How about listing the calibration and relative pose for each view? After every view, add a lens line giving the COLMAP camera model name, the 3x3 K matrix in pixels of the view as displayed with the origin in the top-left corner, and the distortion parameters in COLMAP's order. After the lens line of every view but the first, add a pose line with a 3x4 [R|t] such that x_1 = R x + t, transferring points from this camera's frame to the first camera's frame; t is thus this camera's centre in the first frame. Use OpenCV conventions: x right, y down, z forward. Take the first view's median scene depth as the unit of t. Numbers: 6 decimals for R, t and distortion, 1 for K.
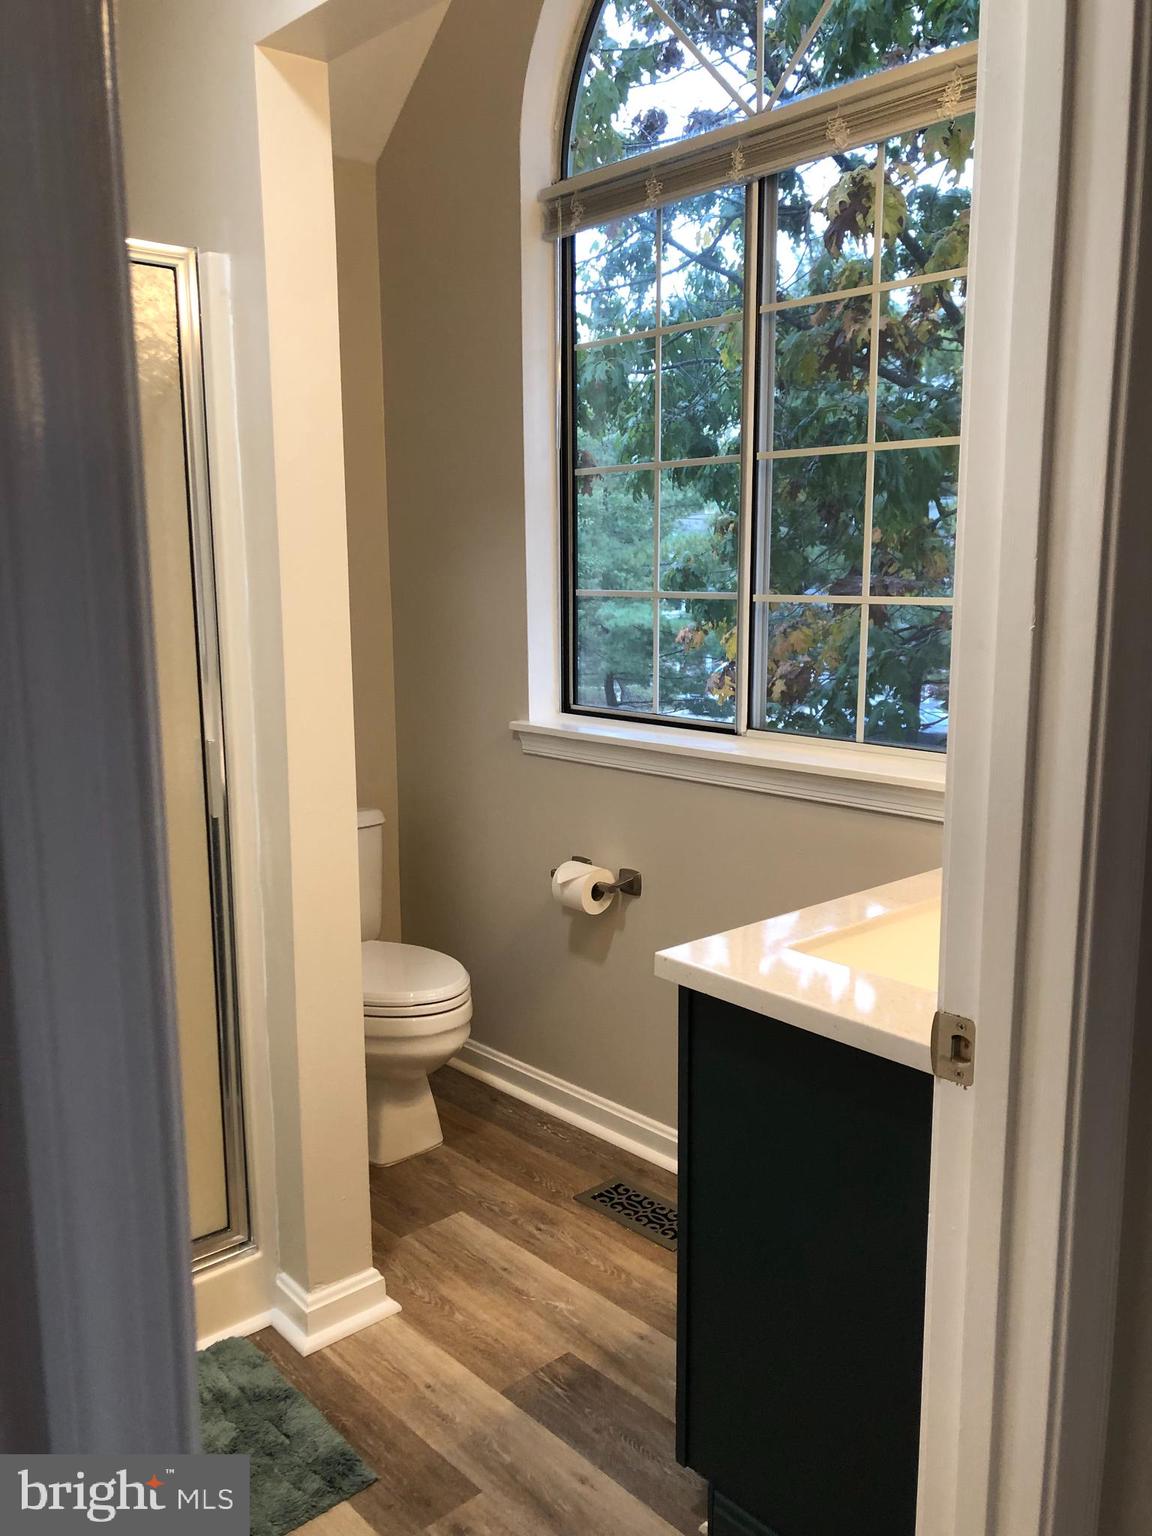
lens RADIAL K [[1263.4, 0, 574.5], [0, 1263.4, 767.6], [0, 0, 1]] dist [-0.008793, 0.008572]
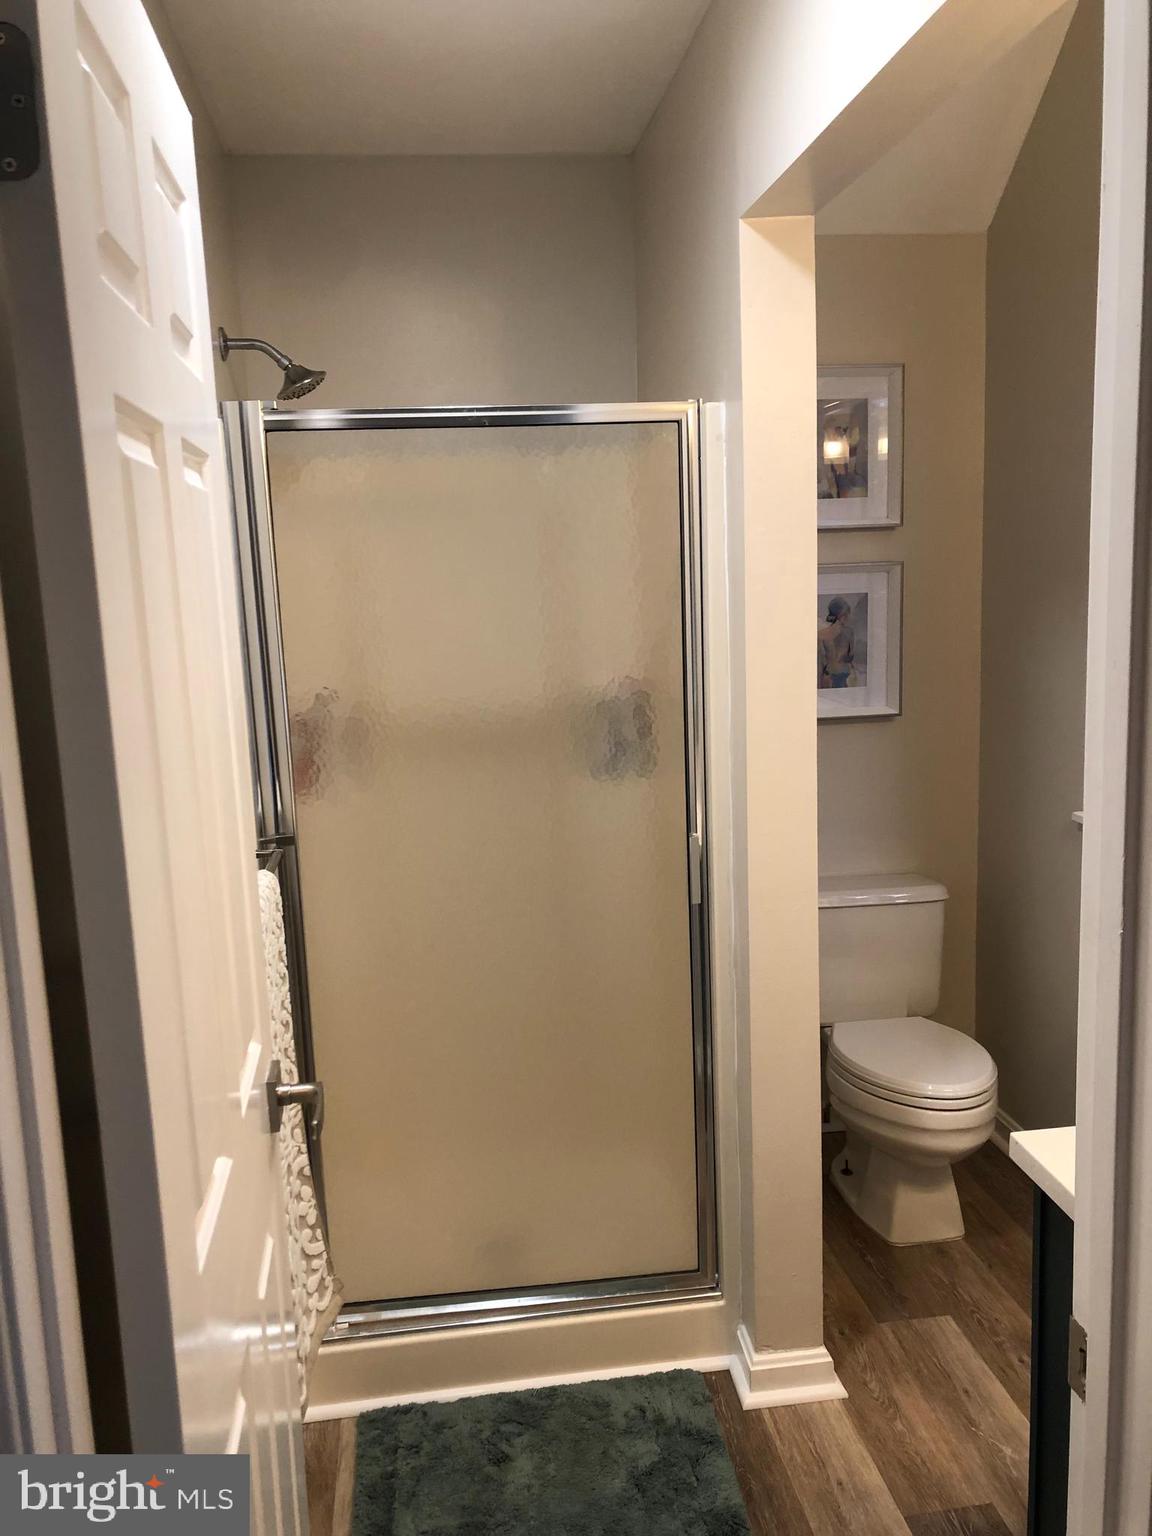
lens RADIAL K [[1263.4, 0, 573.2], [0, 1263.4, 769.3], [0, 0, 1]] dist [-0.008793, 0.008572]
pose [[0.827814, 0.074738, -0.556002, 0.216251], [-0.069344, 0.997118, 0.030789, -0.098495], [0.556700, 0.013067, 0.830611, 0.016877]]
